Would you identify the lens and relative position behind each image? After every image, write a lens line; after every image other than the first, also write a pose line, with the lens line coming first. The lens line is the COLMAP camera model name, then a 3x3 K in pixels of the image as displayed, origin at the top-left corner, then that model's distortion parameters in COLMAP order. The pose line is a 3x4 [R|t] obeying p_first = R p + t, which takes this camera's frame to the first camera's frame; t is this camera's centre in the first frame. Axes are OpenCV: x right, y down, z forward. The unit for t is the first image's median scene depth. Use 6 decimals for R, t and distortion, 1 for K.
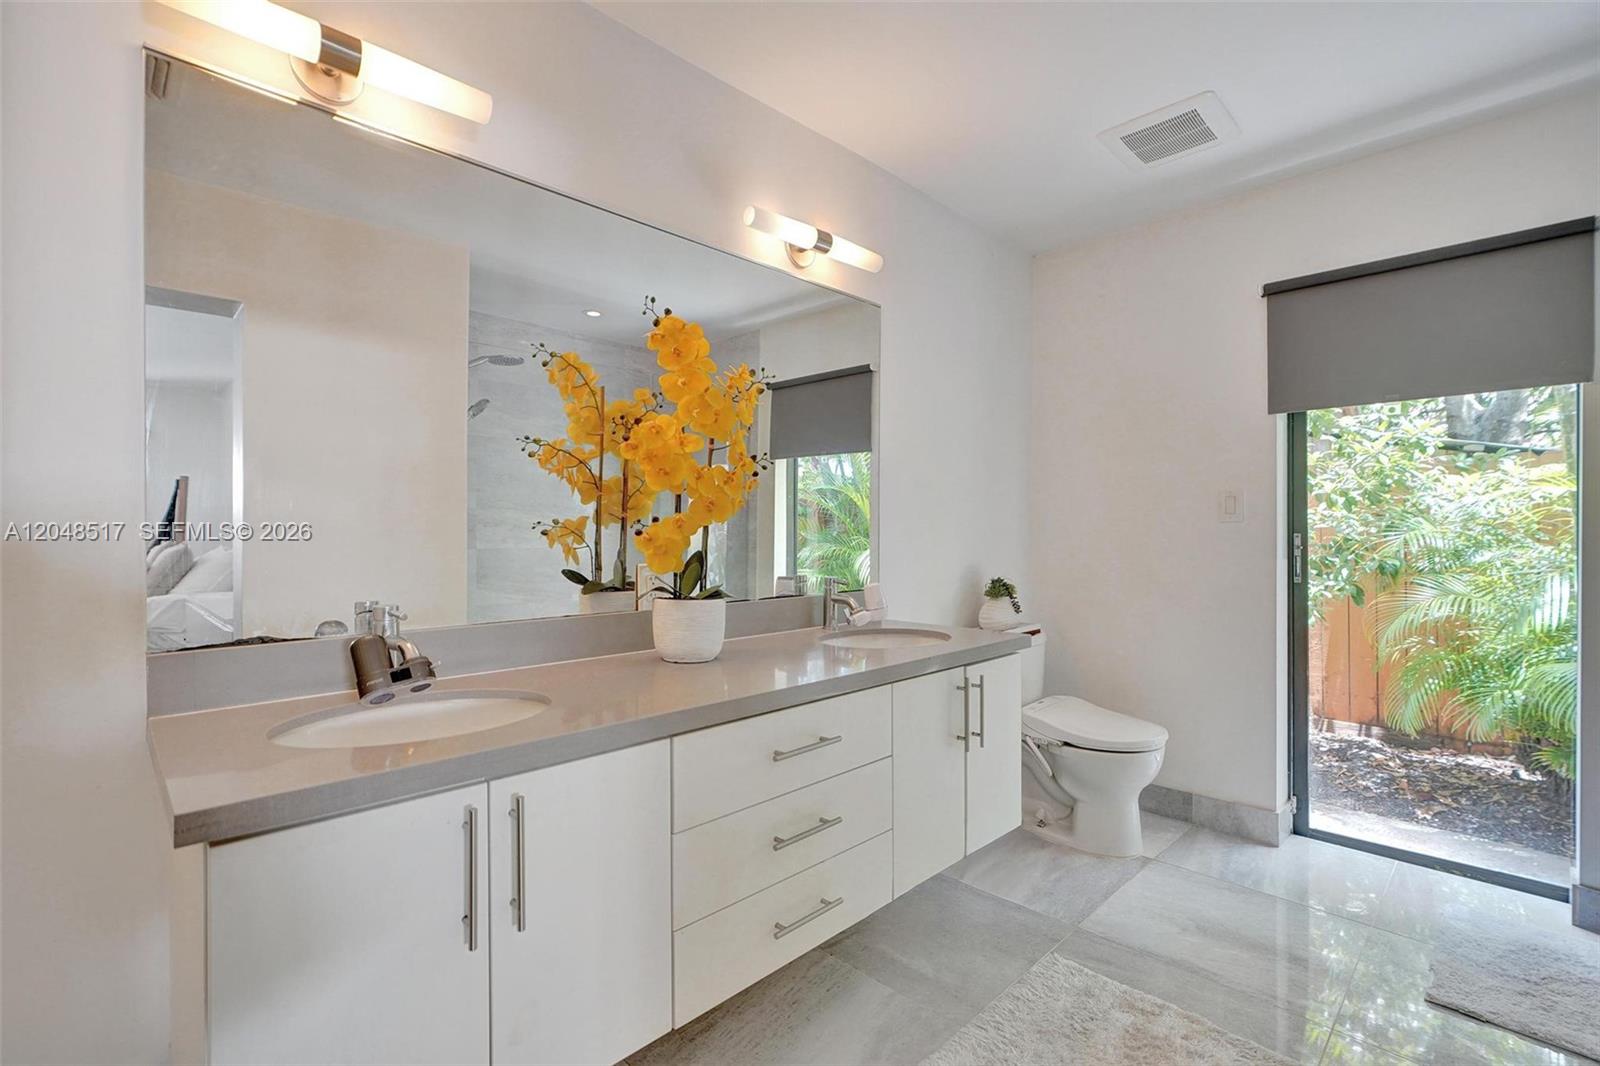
lens RADIAL K [[726.7, 0, 800.0], [0, 726.7, 533.0], [0, 0, 1]] dist [-0.000483, 0.001357]
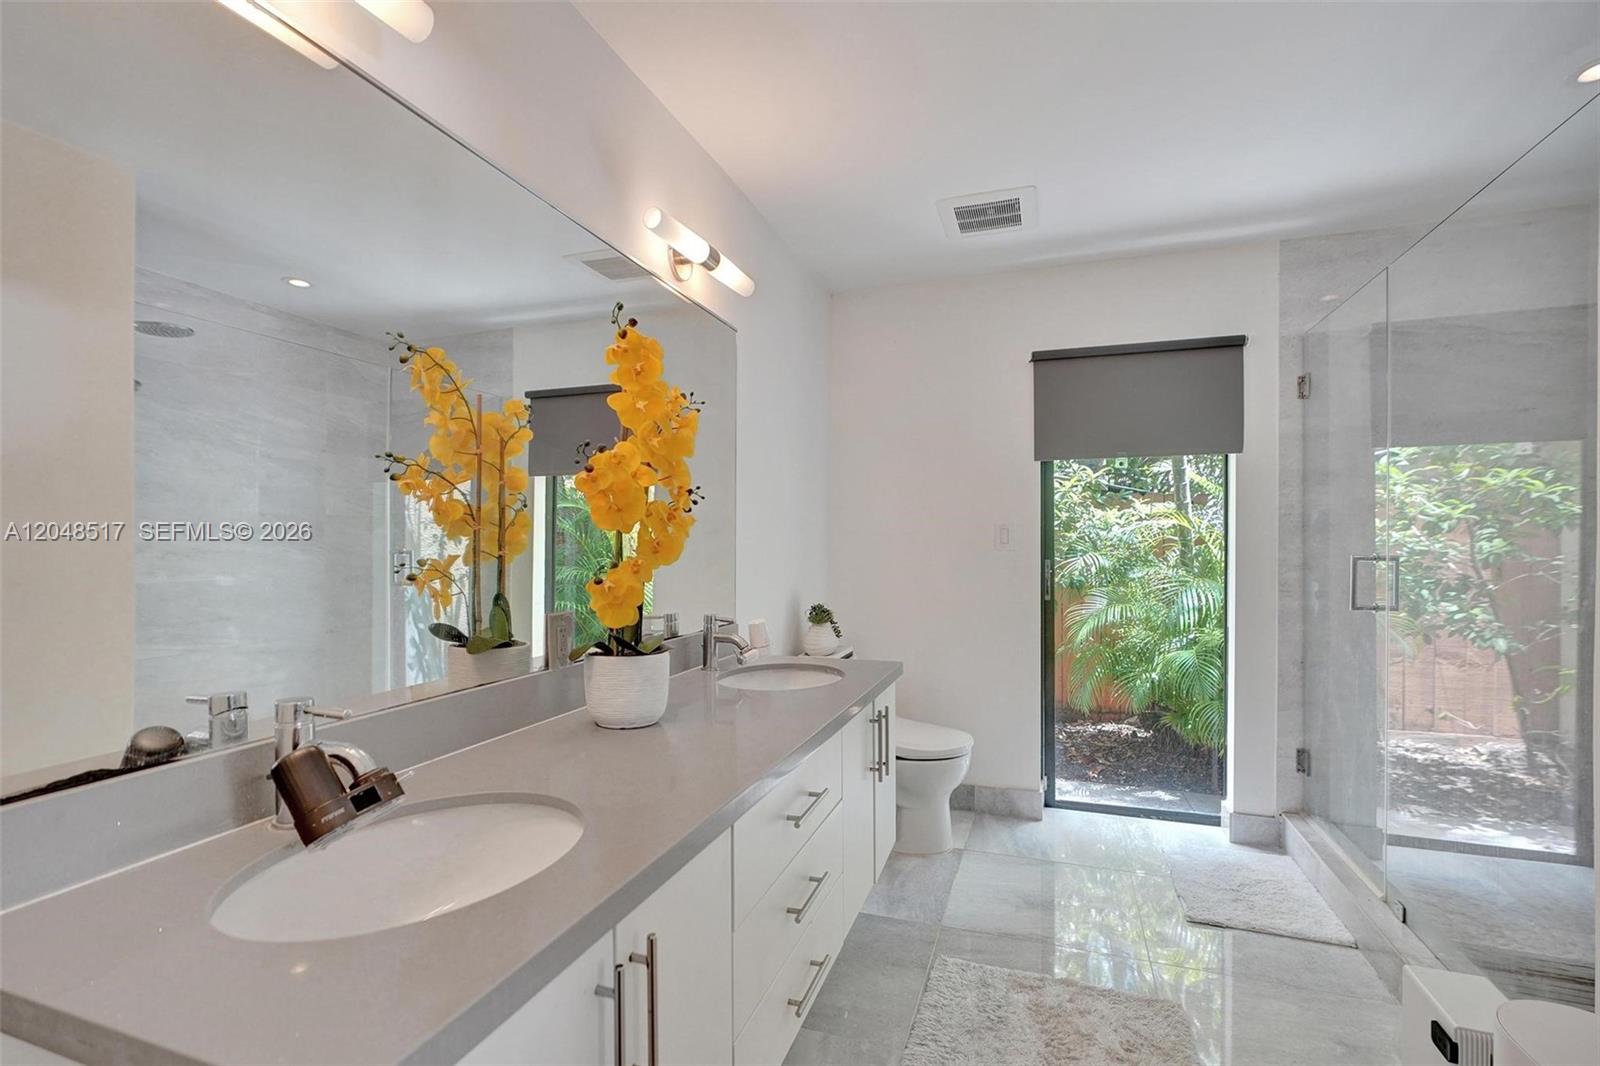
lens RADIAL K [[730.5, 0, 801.7], [0, 730.5, 549.9], [0, 0, 1]] dist [-0.003326, -0.000334]
pose [[0.900819, -0.004500, 0.434172, -0.271202], [0.002673, 0.999985, 0.004819, -0.028609], [-0.434187, -0.003180, 0.900817, 0.097951]]
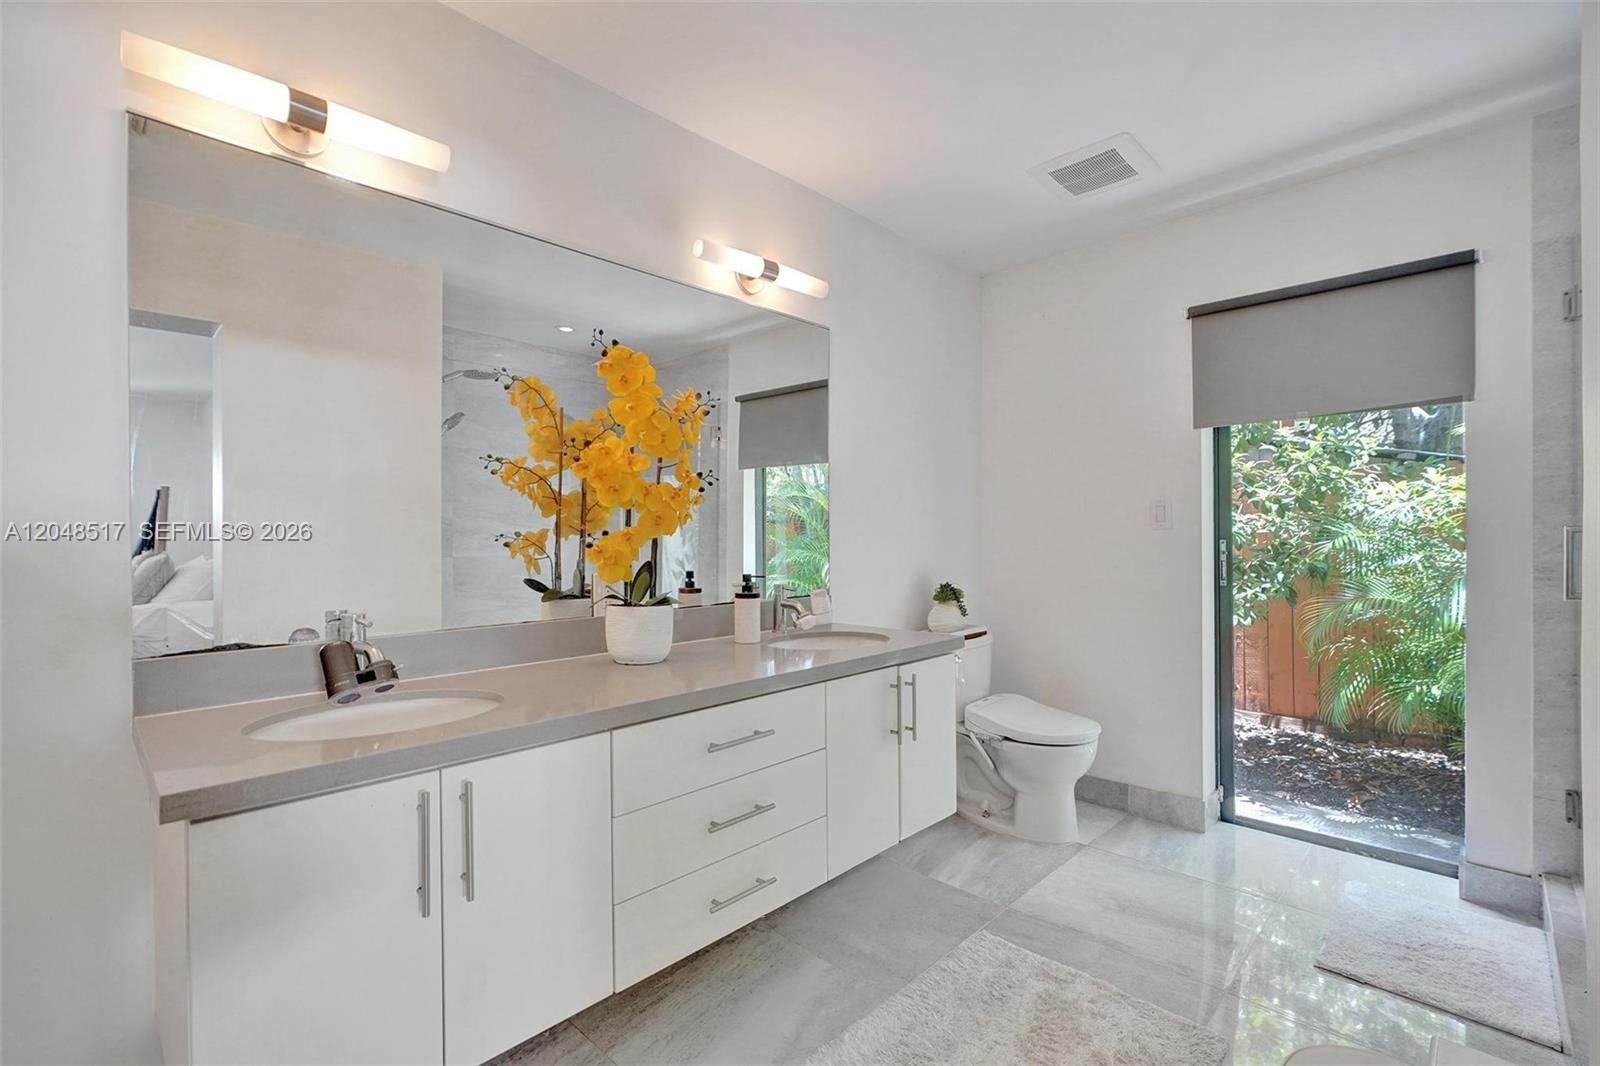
lens RADIAL K [[720.9, 0, 797.3], [0, 720.9, 537.5], [0, 0, 1]] dist [0.000906, 0.000308]
pose [[0.999845, -0.005231, 0.016804, 0.051400], [0.005230, 0.999986, 0.000113, -0.007734], [-0.016804, -0.000025, 0.999859, -0.062144]]
